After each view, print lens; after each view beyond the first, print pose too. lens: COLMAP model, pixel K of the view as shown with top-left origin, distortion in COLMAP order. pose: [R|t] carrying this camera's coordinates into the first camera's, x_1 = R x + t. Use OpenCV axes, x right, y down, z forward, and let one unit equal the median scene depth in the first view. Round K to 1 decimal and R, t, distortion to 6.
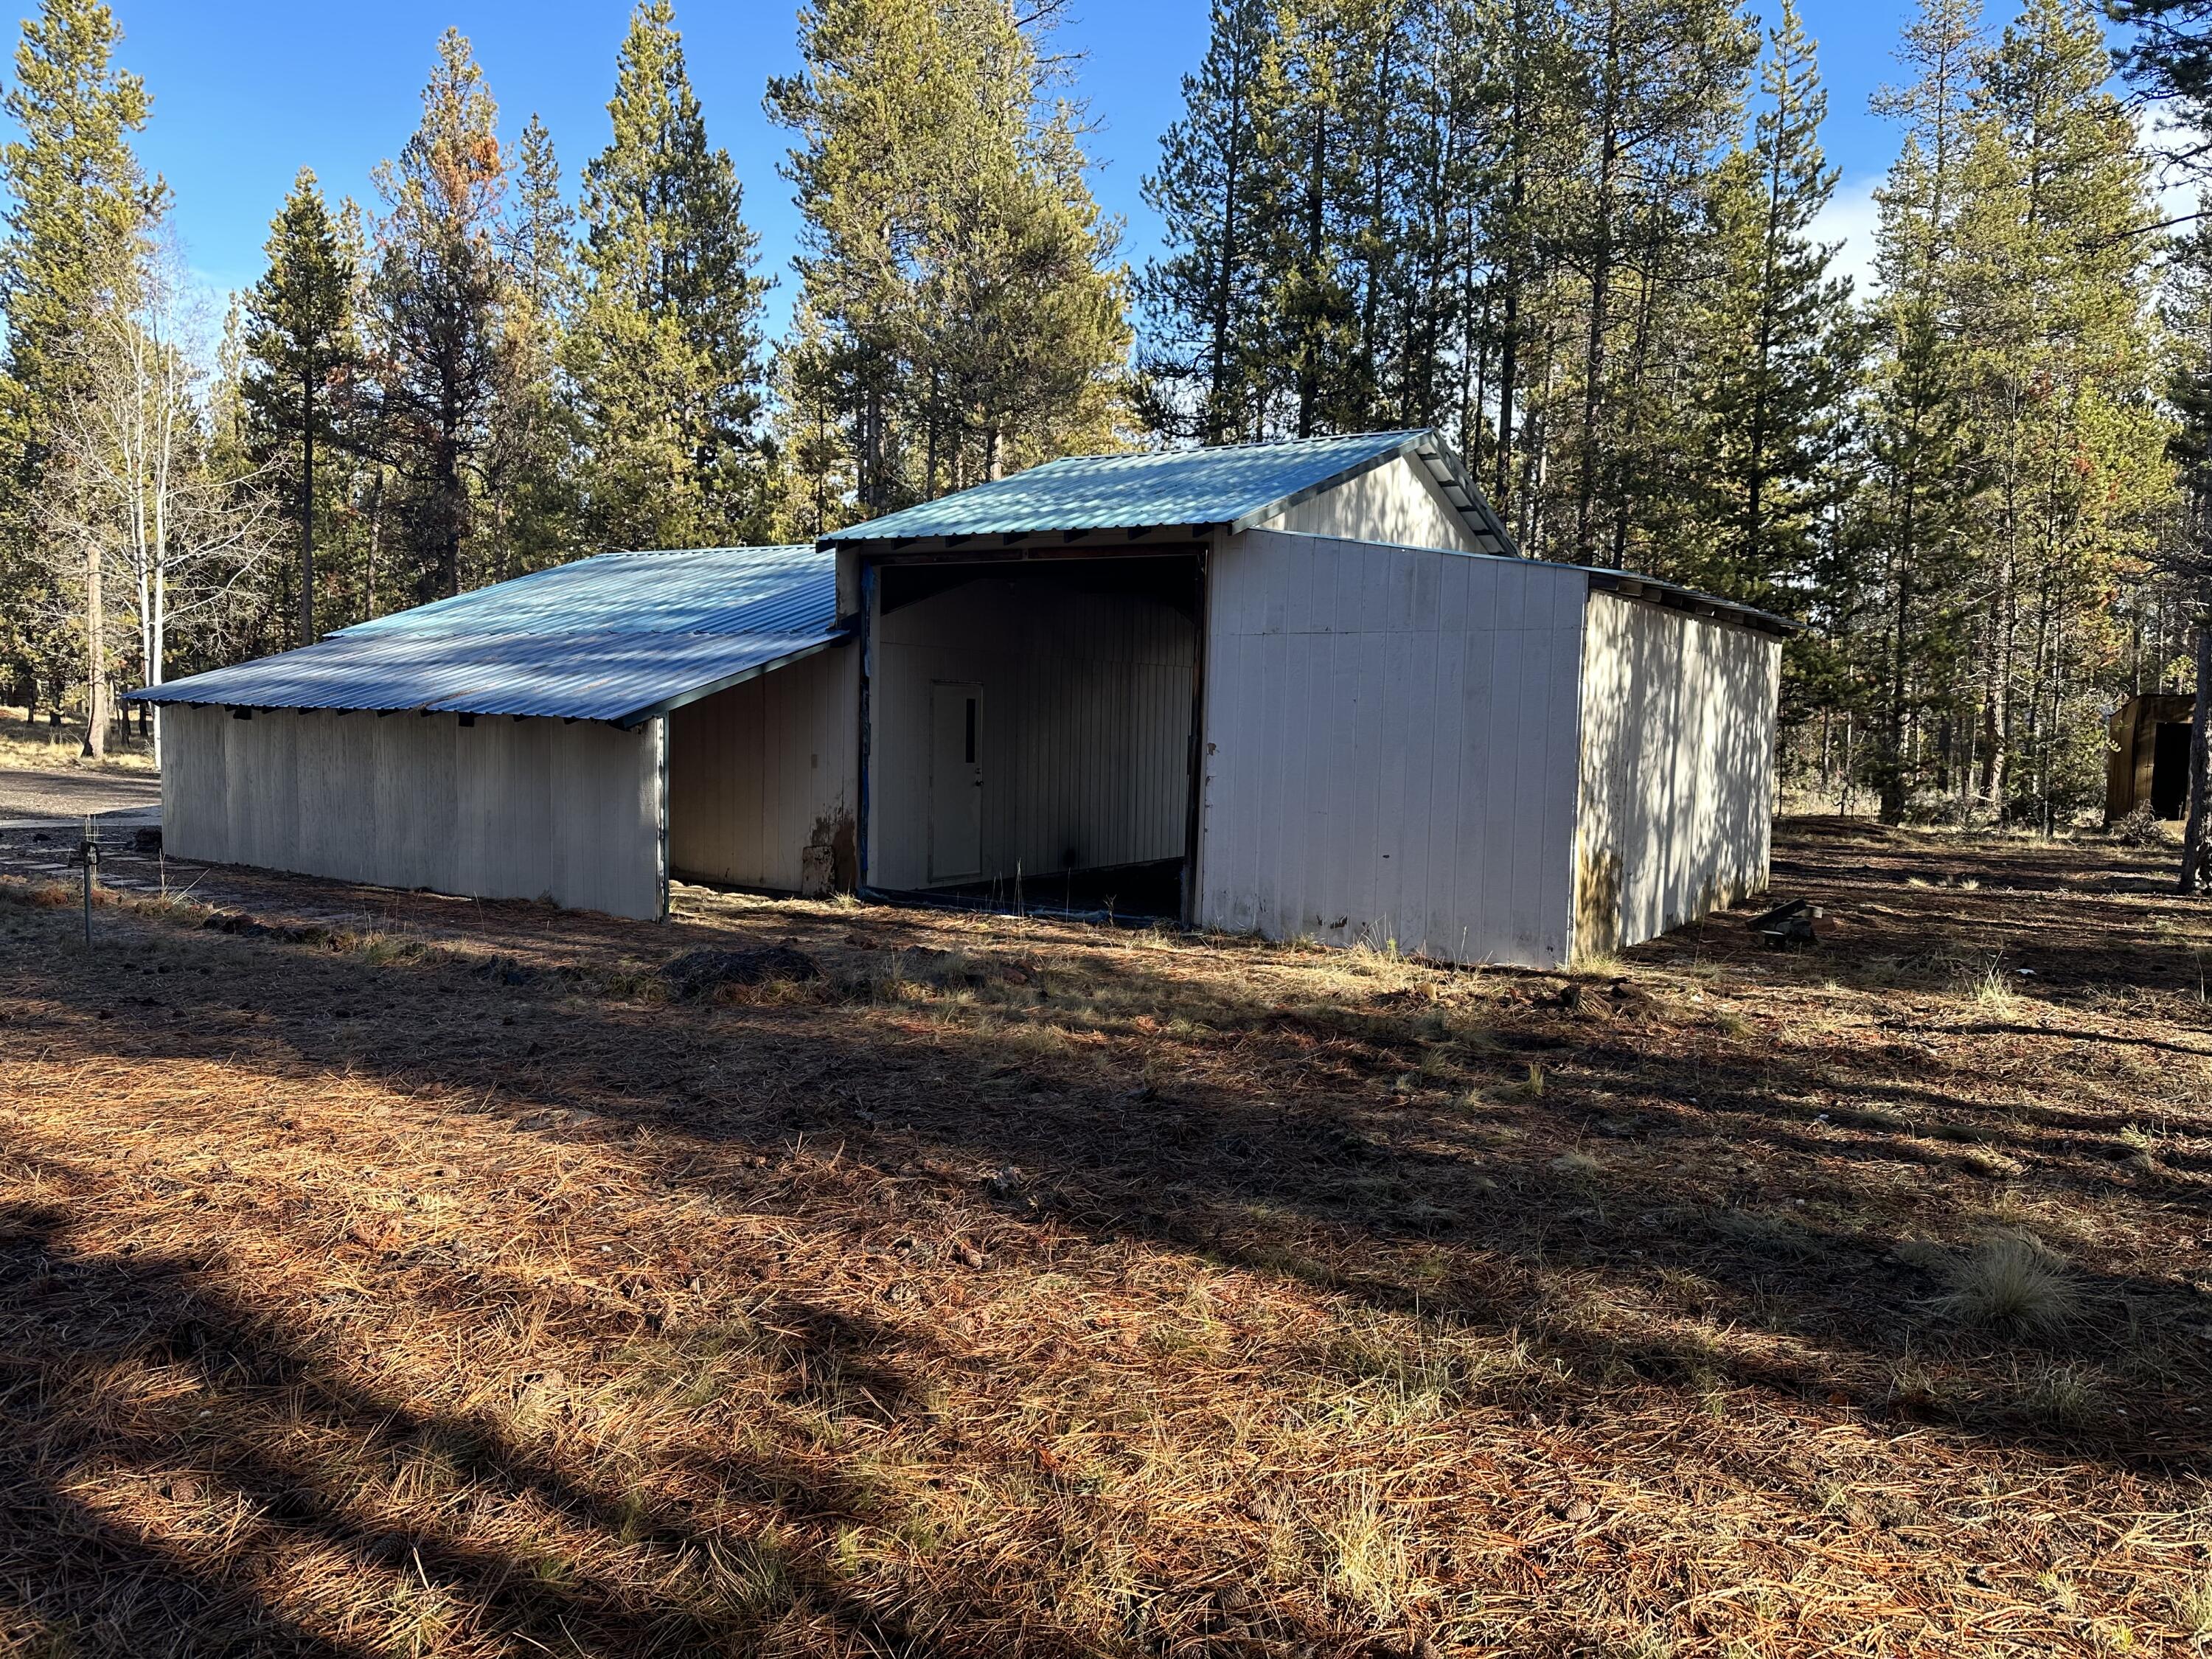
lens RADIAL K [[1544.4, 0, 1105.3], [0, 1544.4, 835.5], [0, 0, 1]] dist [0.052464, -0.002056]
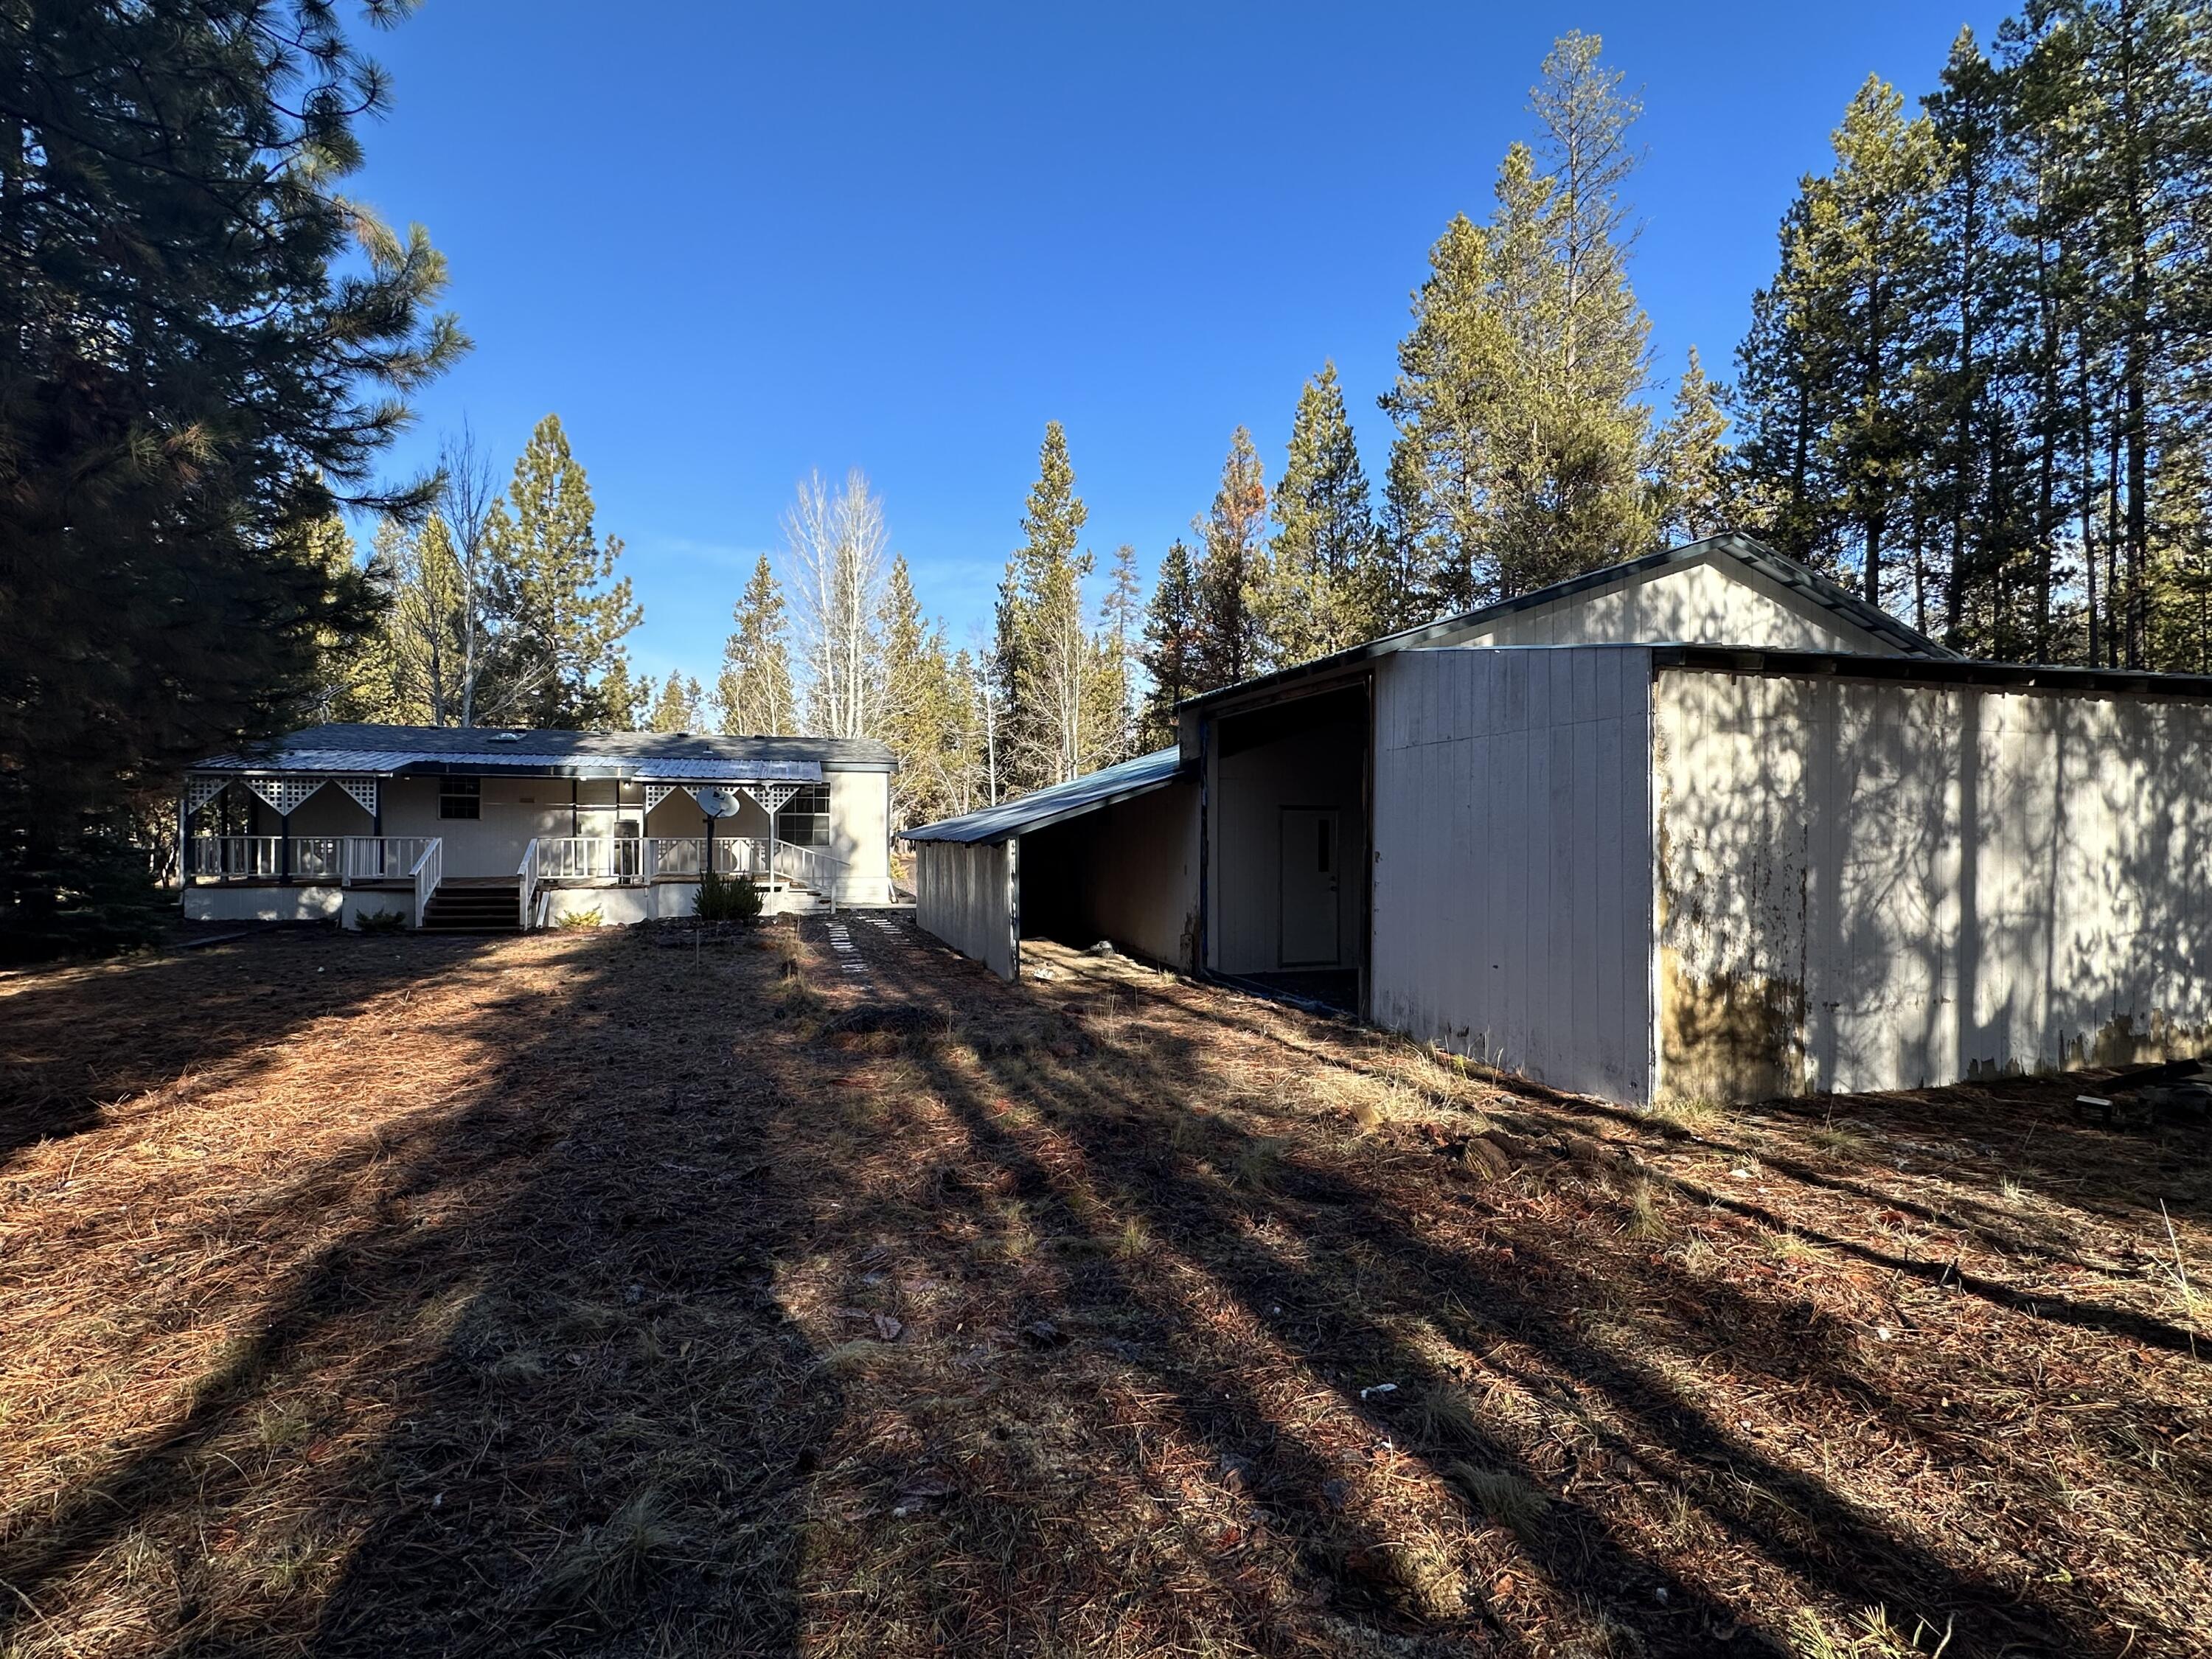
lens RADIAL K [[1030.6, 0, 1105.6], [0, 1030.6, 832.5], [0, 0, 1]] dist [-0.003455, -0.000407]
pose [[0.775378, -0.025015, -0.631001, 0.326255], [-0.032153, 0.996355, -0.079009, -0.009242], [0.630678, 0.081551, 0.771748, 0.282985]]
